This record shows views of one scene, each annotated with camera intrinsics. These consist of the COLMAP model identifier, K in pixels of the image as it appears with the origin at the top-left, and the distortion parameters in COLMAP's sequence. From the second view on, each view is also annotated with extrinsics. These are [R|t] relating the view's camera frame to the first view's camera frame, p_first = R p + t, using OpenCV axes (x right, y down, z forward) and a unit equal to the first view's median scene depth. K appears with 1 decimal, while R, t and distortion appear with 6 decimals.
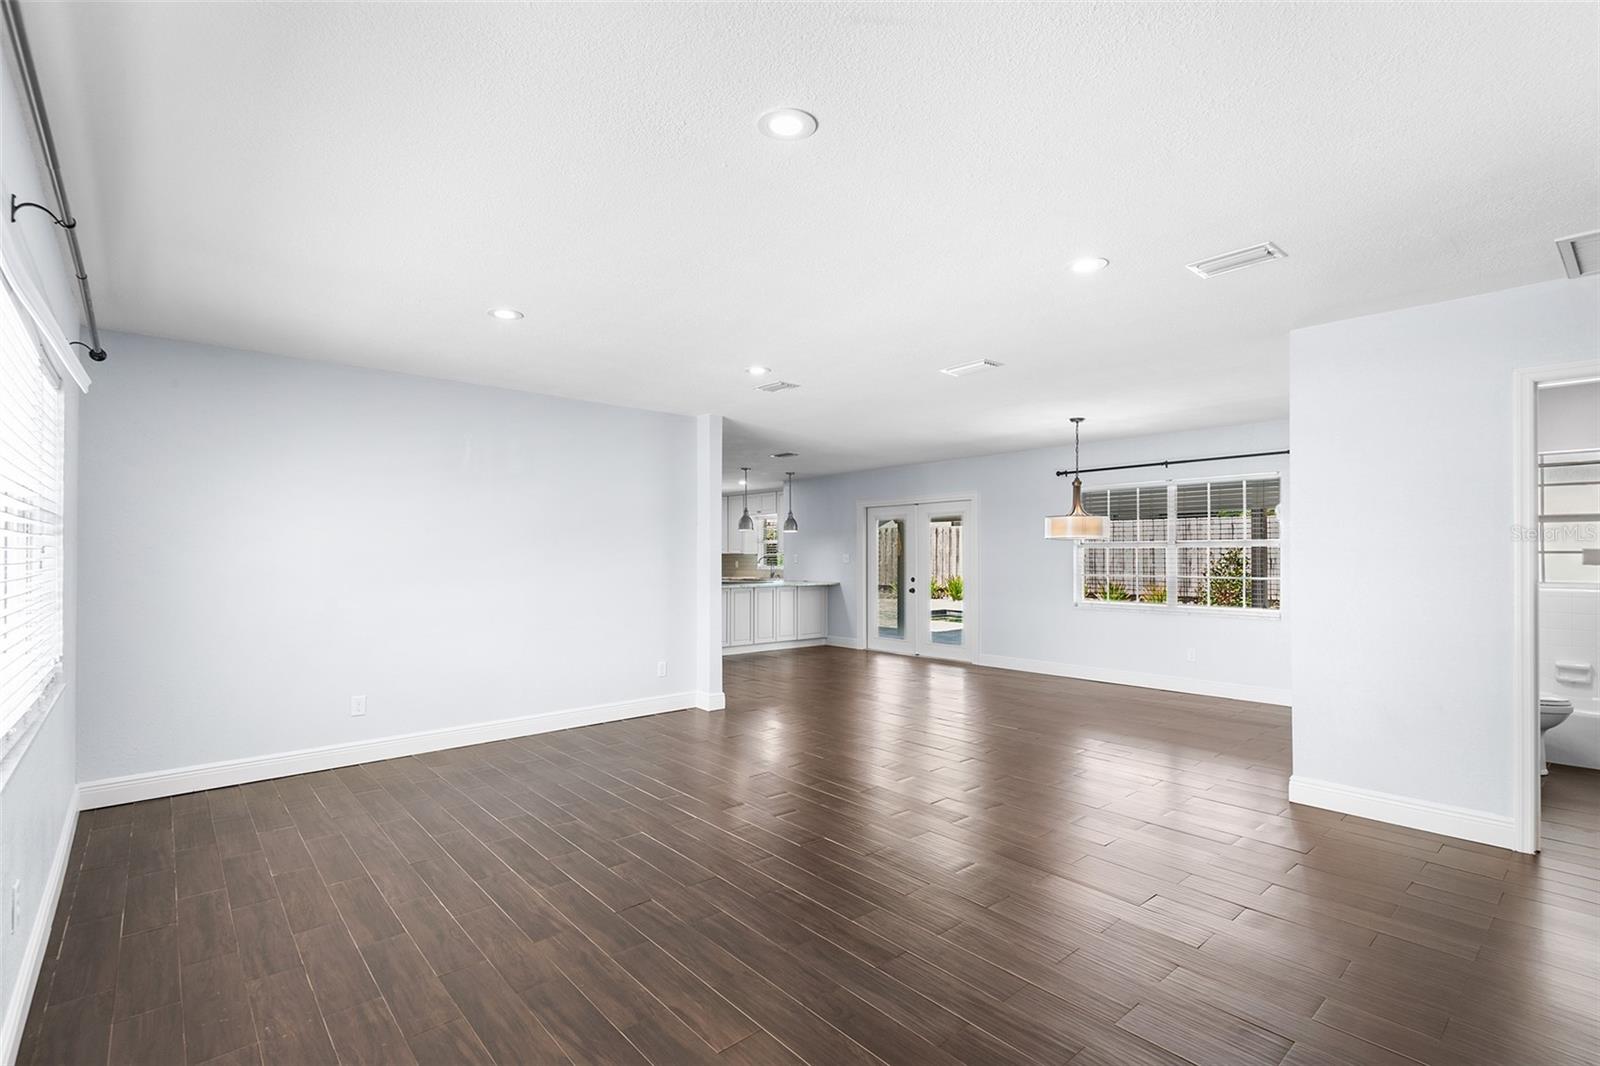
lens RADIAL K [[733.2, 0, 797.1], [0, 733.2, 543.1], [0, 0, 1]] dist [0.032872, -0.020974]
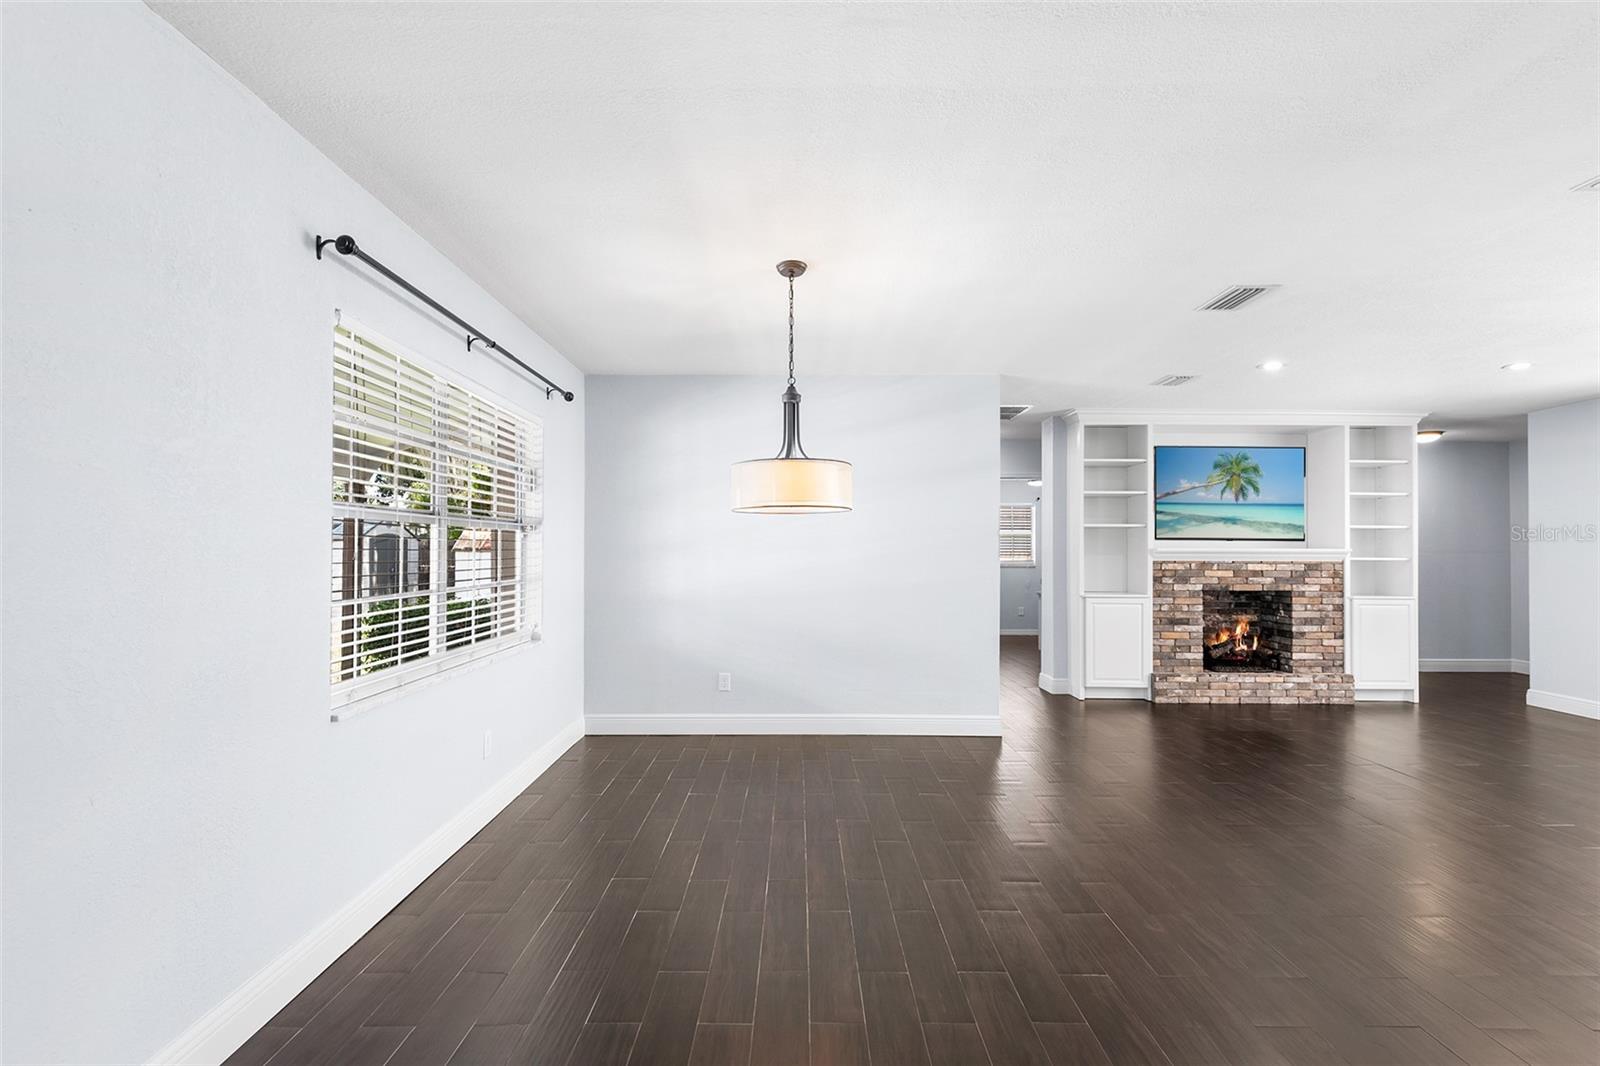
lens RADIAL K [[733.2, 0, 797.1], [0, 733.2, 543.1], [0, 0, 1]] dist [0.032872, -0.020974]
pose [[-0.750730, 0.001309, 0.660607, 0.037687], [-0.014352, 0.999730, -0.018292, 0.017489], [-0.660453, -0.023213, -0.750509, 0.984548]]
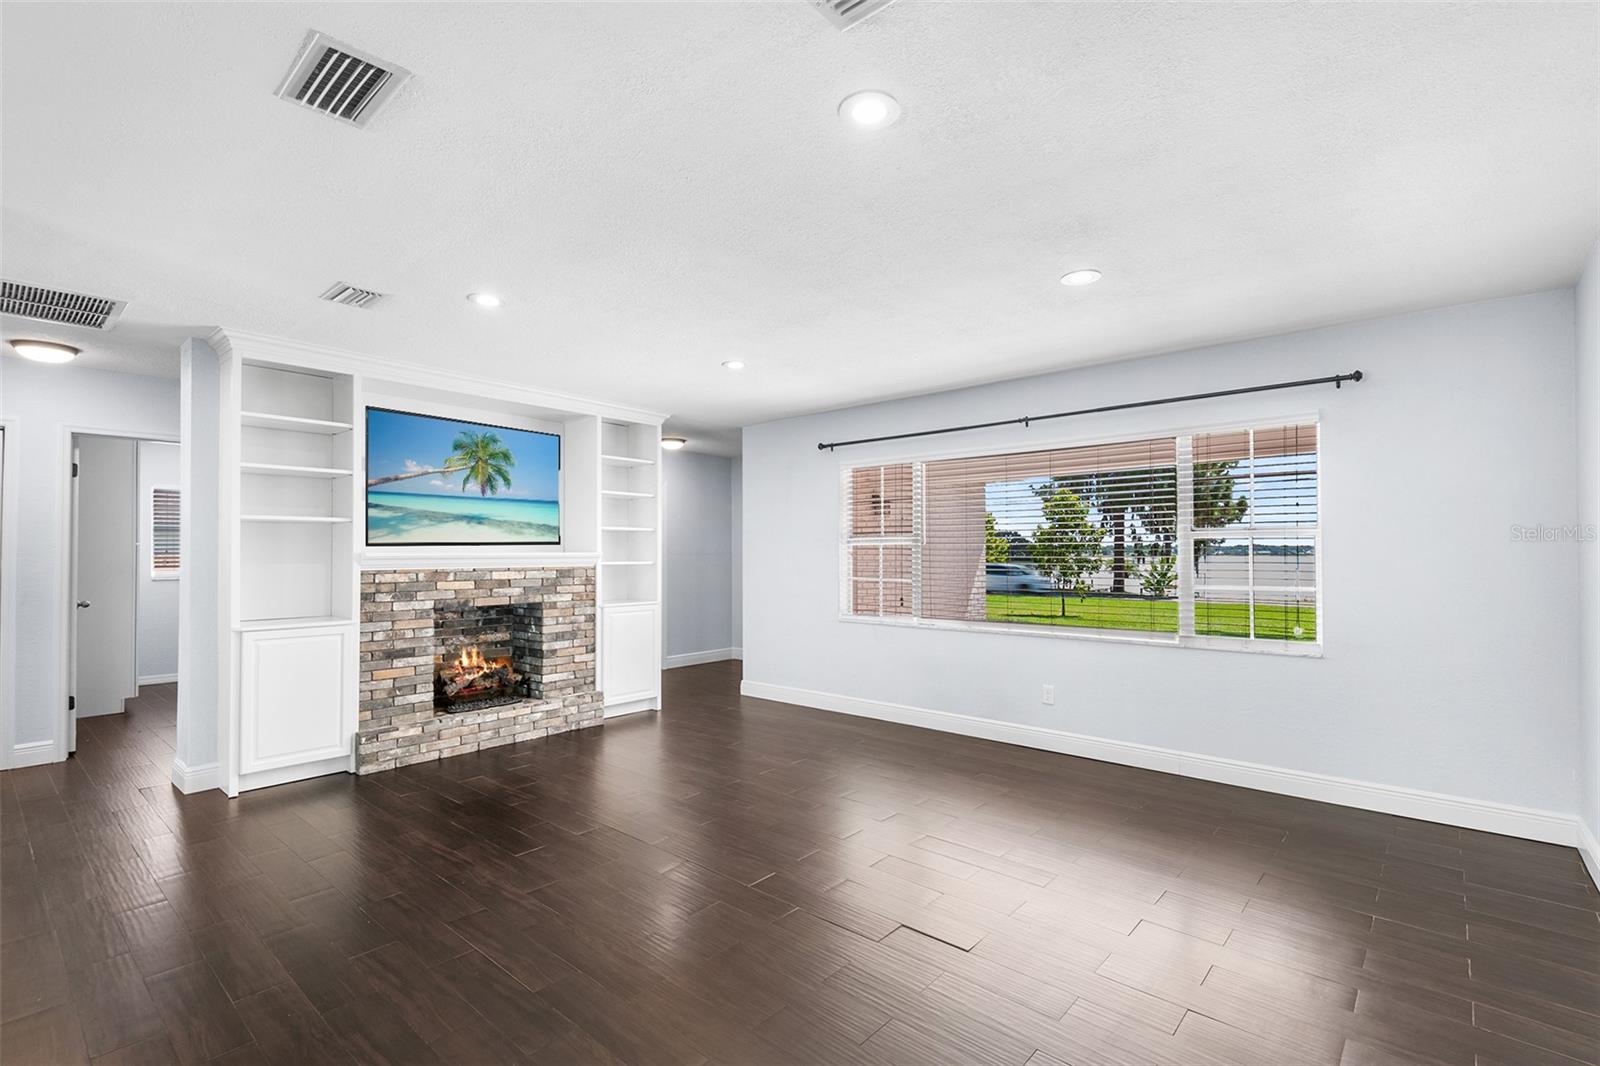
lens RADIAL K [[733.2, 0, 797.1], [0, 733.2, 543.1], [0, 0, 1]] dist [0.032872, -0.020974]
pose [[-0.992157, -0.000839, -0.124999, 0.020287], [0.002621, 0.999618, -0.027512, 0.012378], [0.124974, -0.027623, -0.991775, 0.753369]]
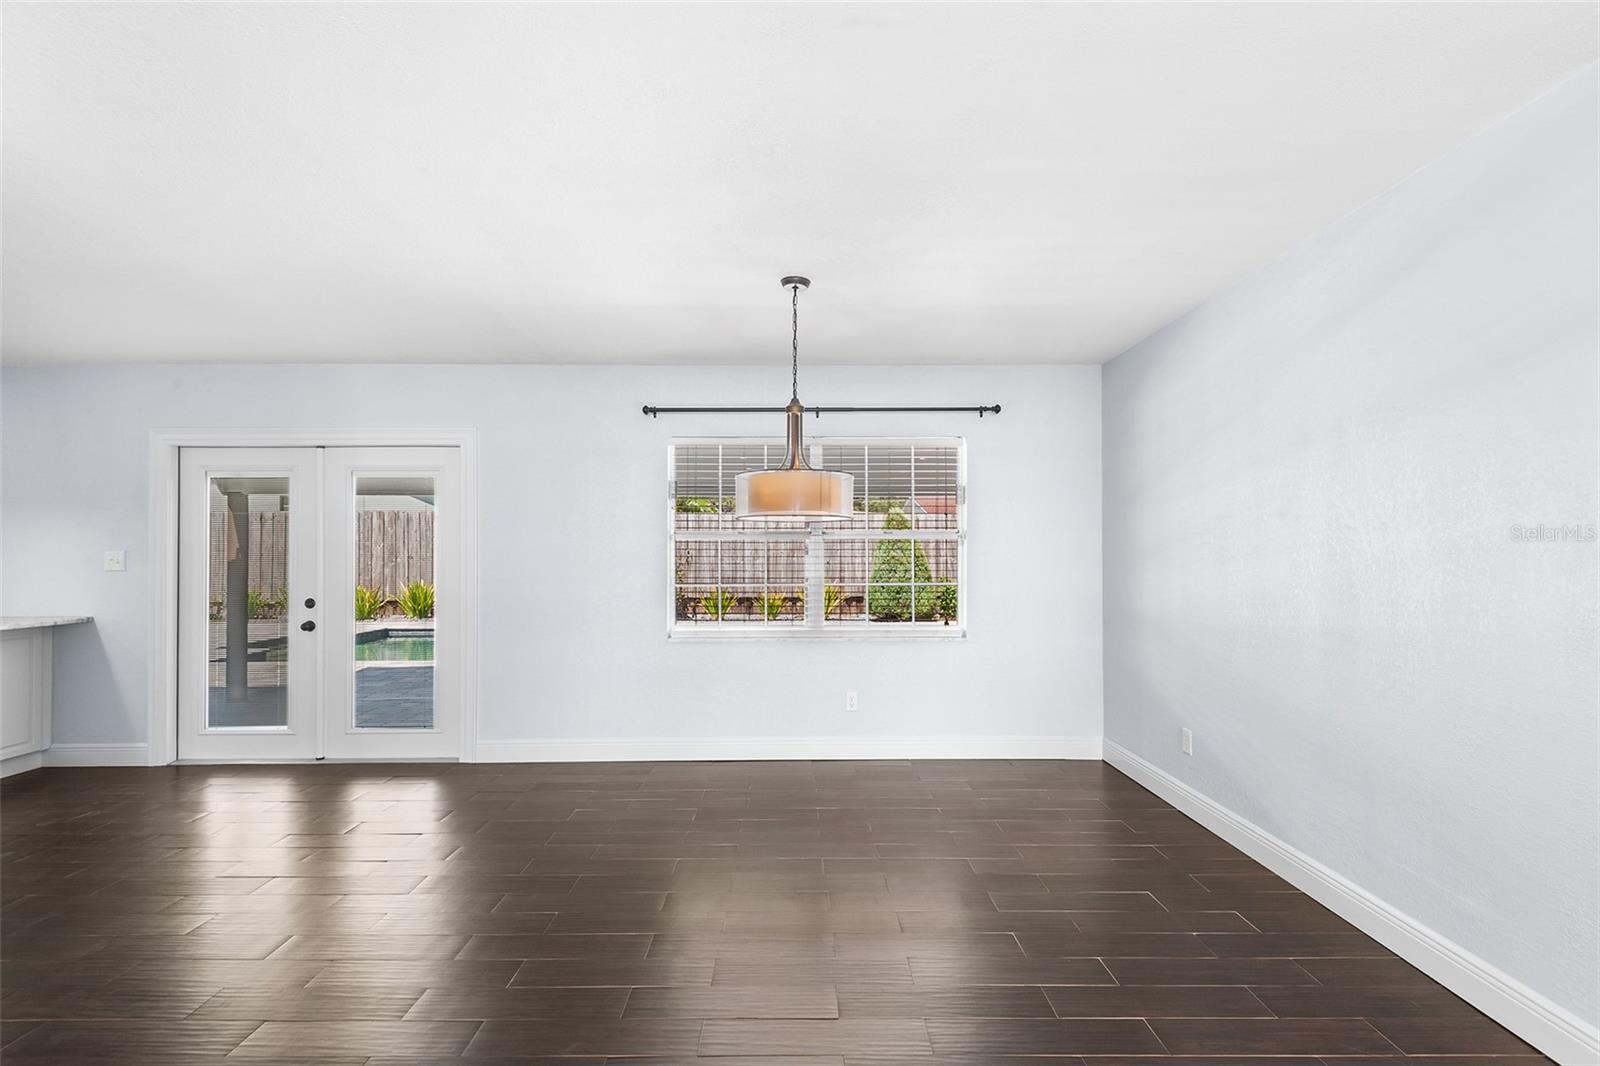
lens RADIAL K [[733.2, 0, 797.1], [0, 733.2, 543.1], [0, 0, 1]] dist [0.032872, -0.020974]
pose [[0.656149, 0.008214, 0.754587, 0.000931], [-0.010304, 0.999945, -0.001925, 0.008593], [-0.754561, -0.006512, 0.656197, 0.483414]]
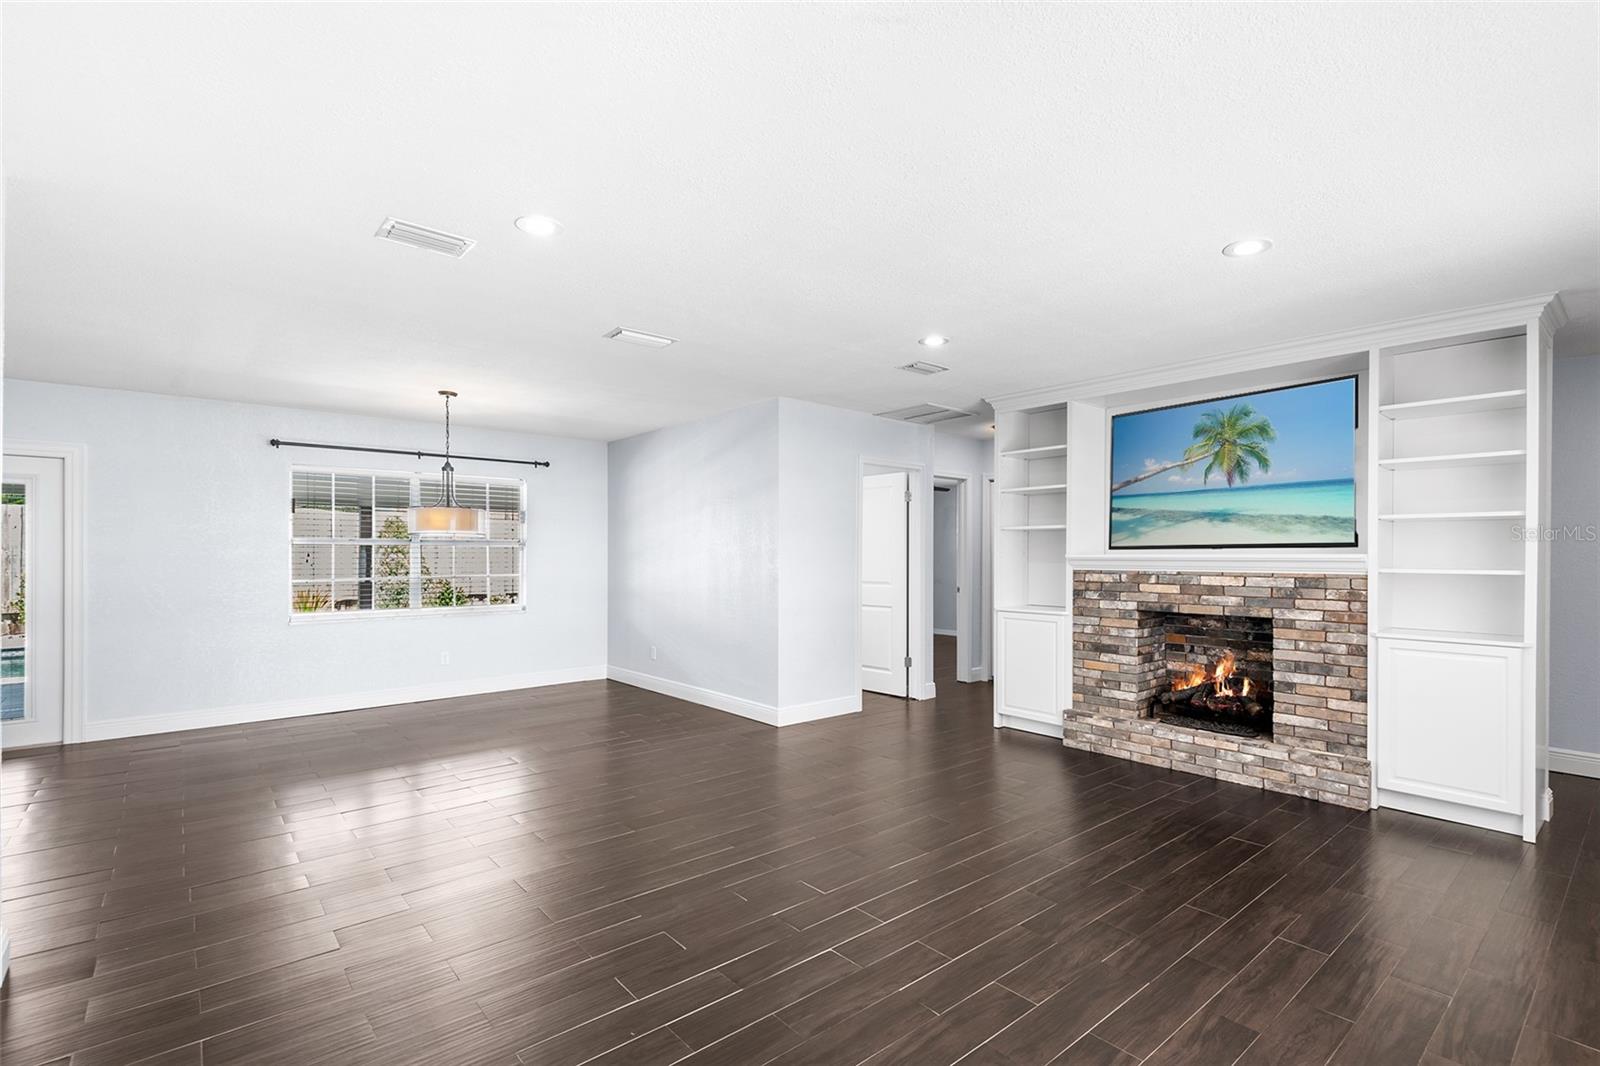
lens RADIAL K [[733.2, 0, 797.1], [0, 733.2, 543.1], [0, 0, 1]] dist [0.032872, -0.020974]
pose [[0.021977, 0.015038, 0.999645, -0.331388], [-0.015236, 0.999776, -0.014705, 0.007282], [-0.999642, -0.014907, 0.022201, 0.418972]]
